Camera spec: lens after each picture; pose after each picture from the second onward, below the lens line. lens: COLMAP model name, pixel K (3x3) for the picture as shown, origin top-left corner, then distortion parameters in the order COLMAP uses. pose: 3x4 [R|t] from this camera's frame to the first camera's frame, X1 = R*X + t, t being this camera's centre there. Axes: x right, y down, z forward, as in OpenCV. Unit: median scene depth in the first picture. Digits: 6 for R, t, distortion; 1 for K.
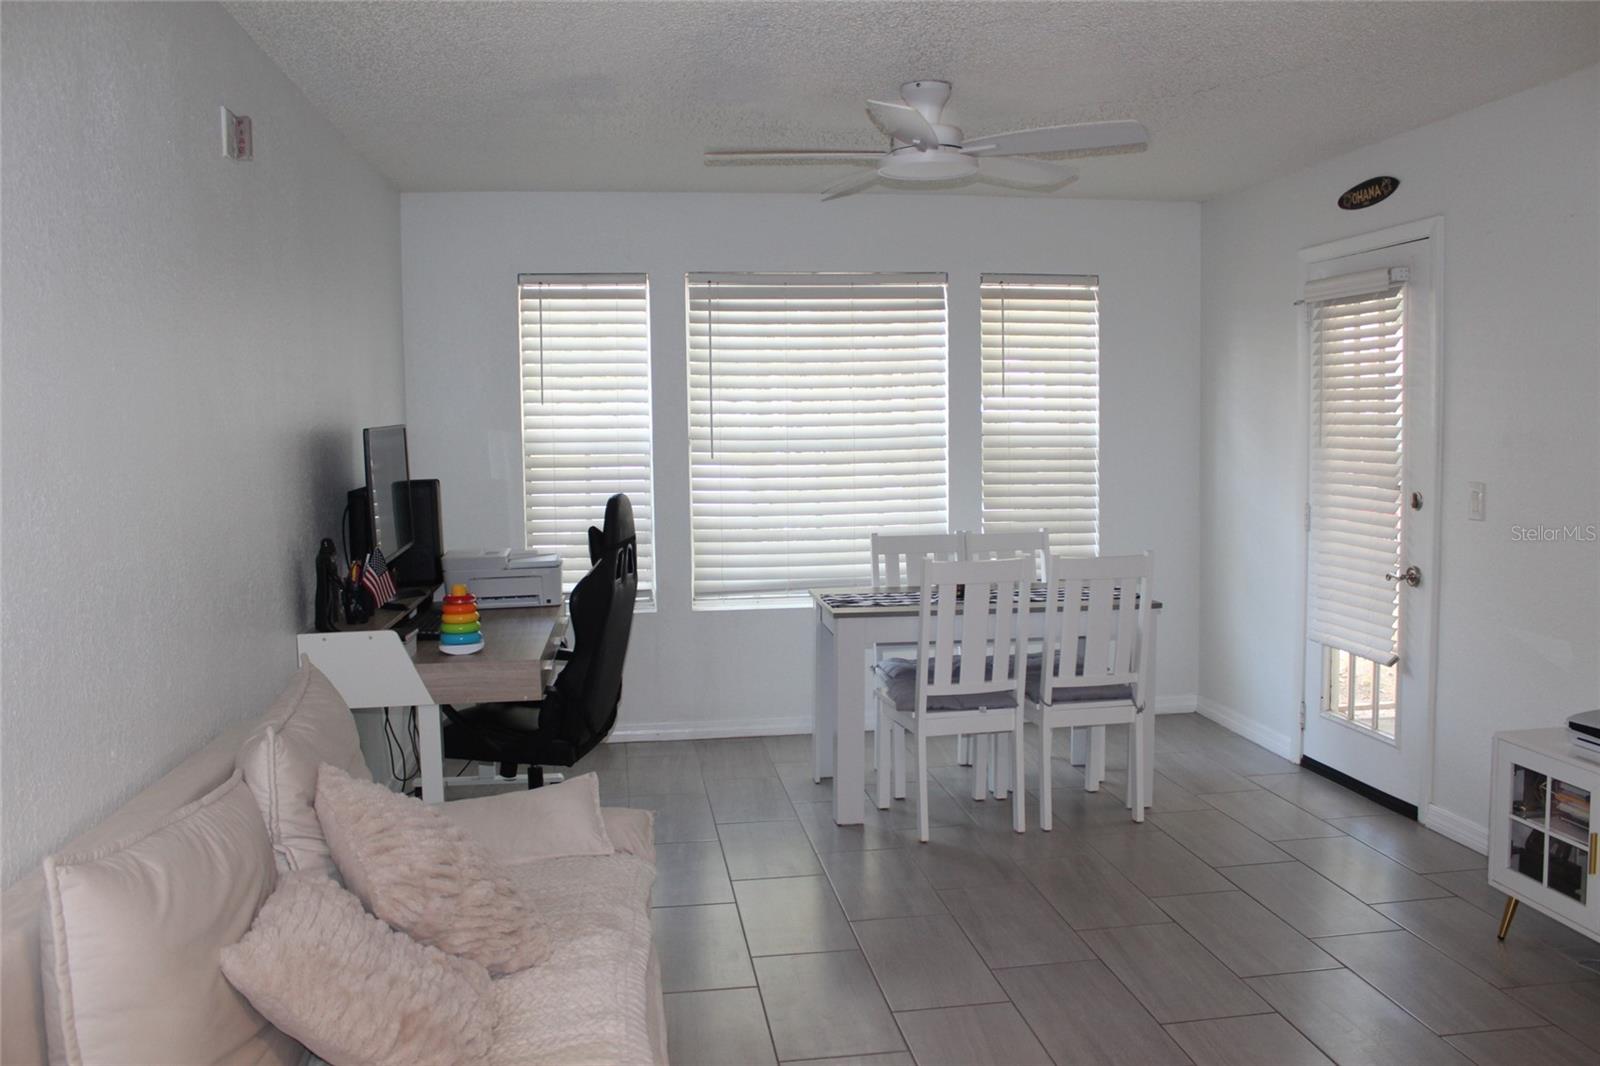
lens RADIAL K [[1349.3, 0, 804.5], [0, 1349.3, 514.3], [0, 0, 1]] dist [-0.157317, 0.143440]
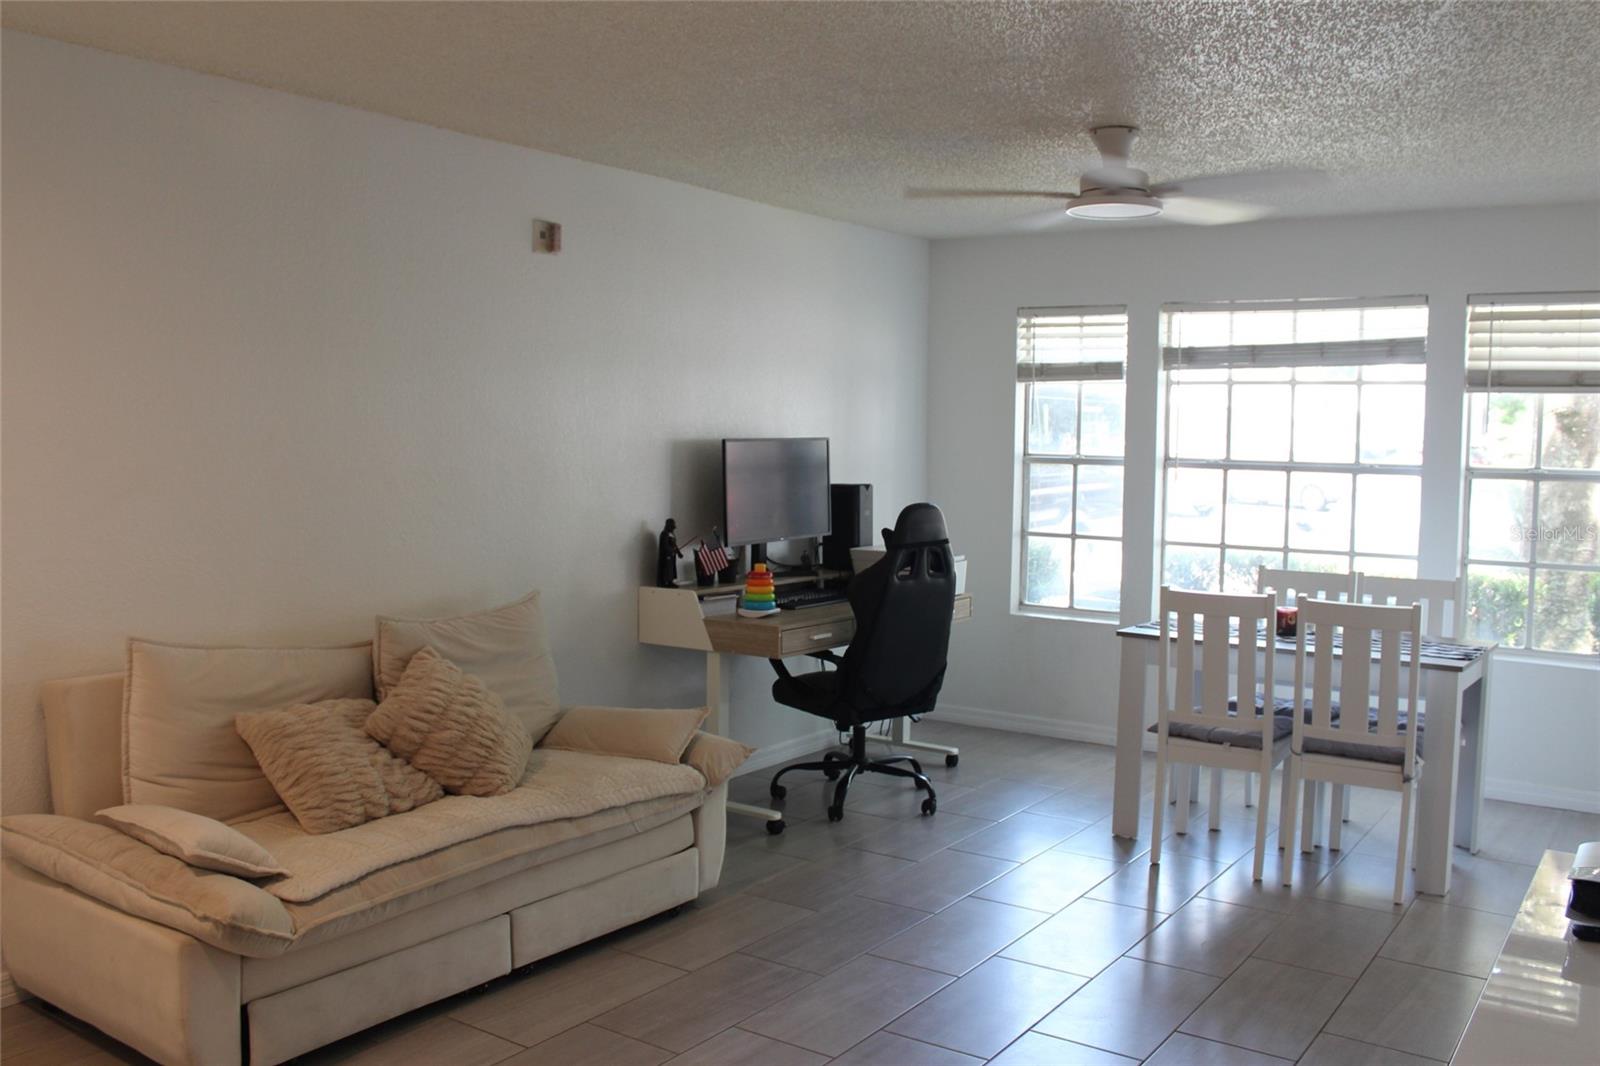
lens RADIAL K [[1349.3, 0, 804.5], [0, 1349.3, 514.3], [0, 0, 1]] dist [-0.157317, 0.143440]
pose [[0.738670, 0.066020, -0.670826, 0.538267], [-0.076499, 0.996973, 0.013882, -0.012471], [0.669712, 0.041063, 0.741485, 0.068417]]
